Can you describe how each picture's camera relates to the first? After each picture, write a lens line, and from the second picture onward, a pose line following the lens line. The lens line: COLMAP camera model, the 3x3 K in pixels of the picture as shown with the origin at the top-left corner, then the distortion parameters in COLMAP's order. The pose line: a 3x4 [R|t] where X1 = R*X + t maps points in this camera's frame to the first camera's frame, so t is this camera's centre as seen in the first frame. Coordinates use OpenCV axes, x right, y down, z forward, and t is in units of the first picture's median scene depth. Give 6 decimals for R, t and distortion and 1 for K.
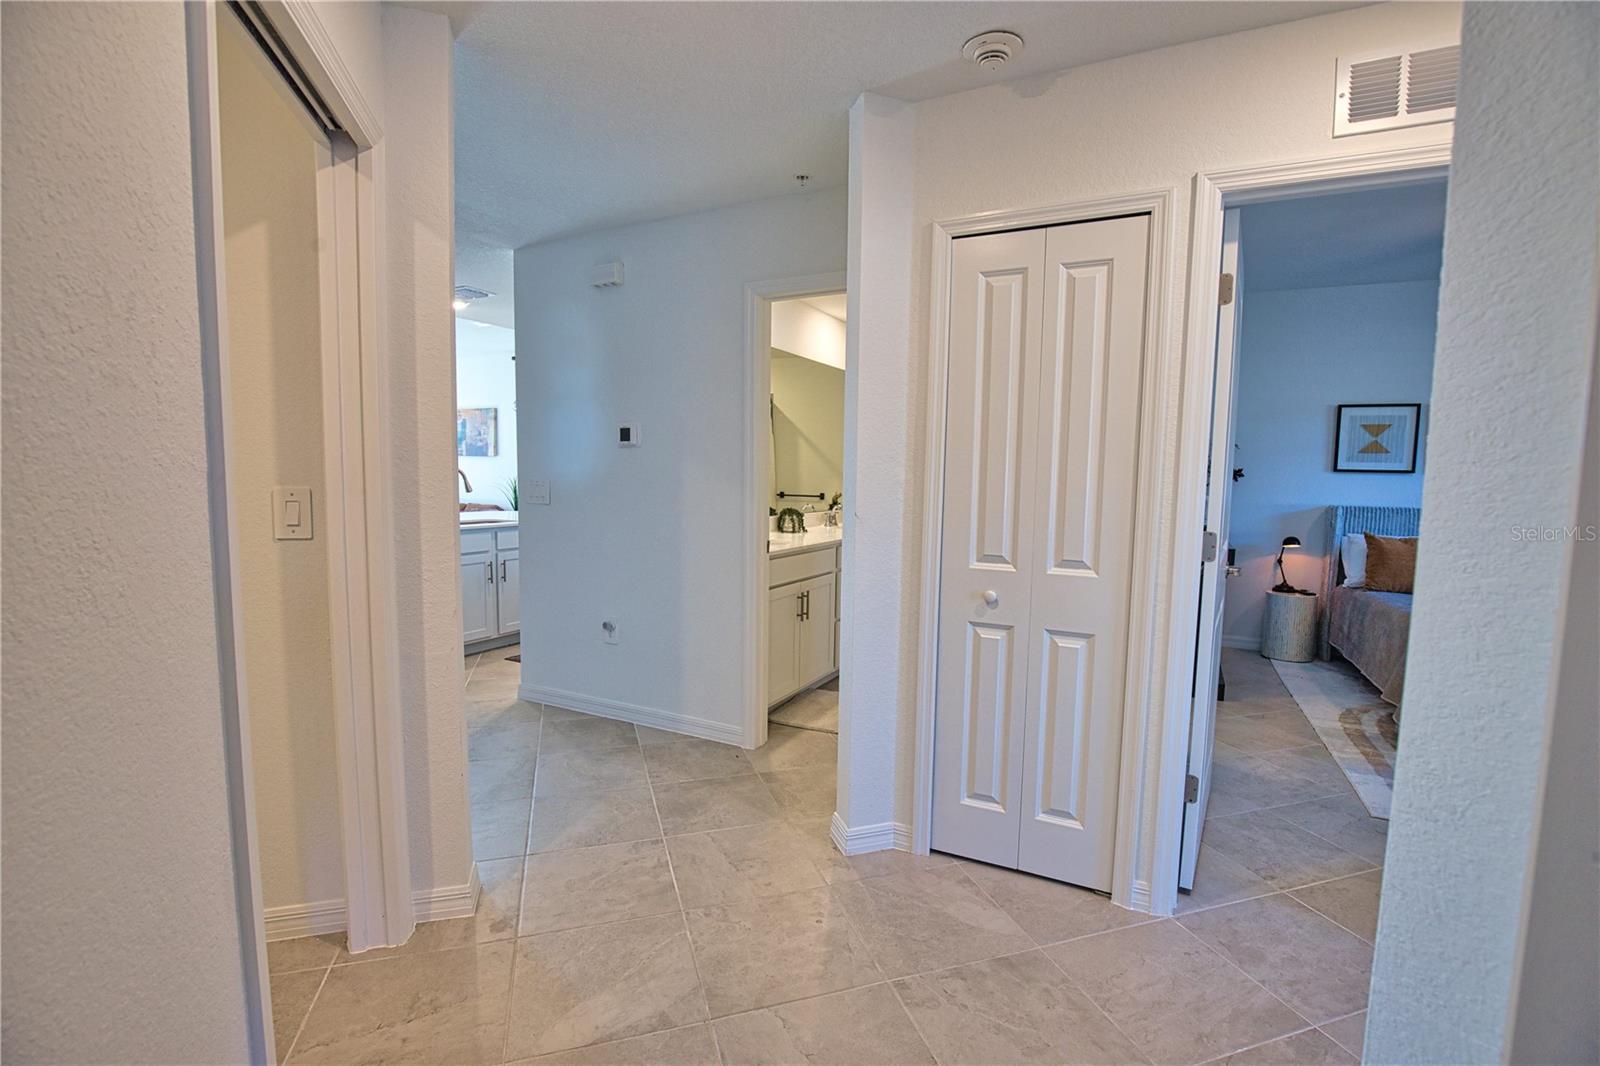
lens RADIAL K [[728.4, 0, 805.8], [0, 728.4, 532.5], [0, 0, 1]] dist [-0.036019, 0.006924]
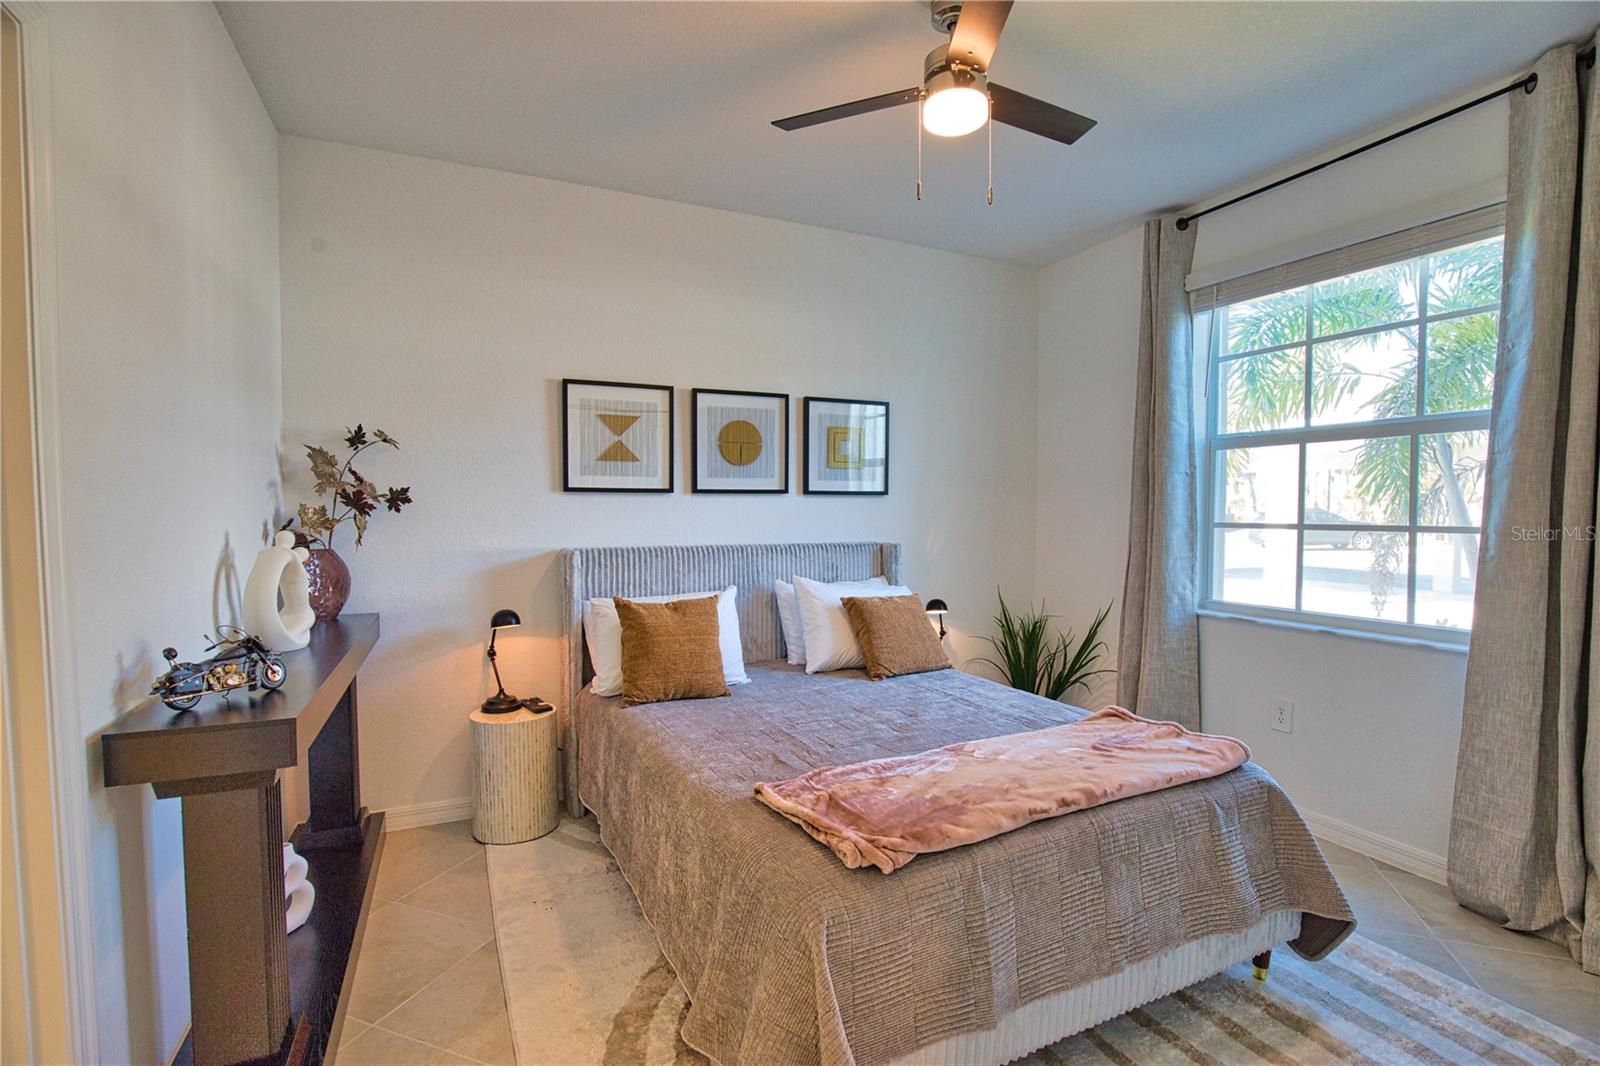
lens RADIAL K [[728.4, 0, 808.8], [0, 728.4, 537.6], [0, 0, 1]] dist [-0.036019, 0.006924]
pose [[0.602236, -0.048003, 0.796874, 0.387277], [0.076553, 0.997063, 0.002208, -0.033610], [-0.794639, 0.059674, 0.604142, 0.488091]]
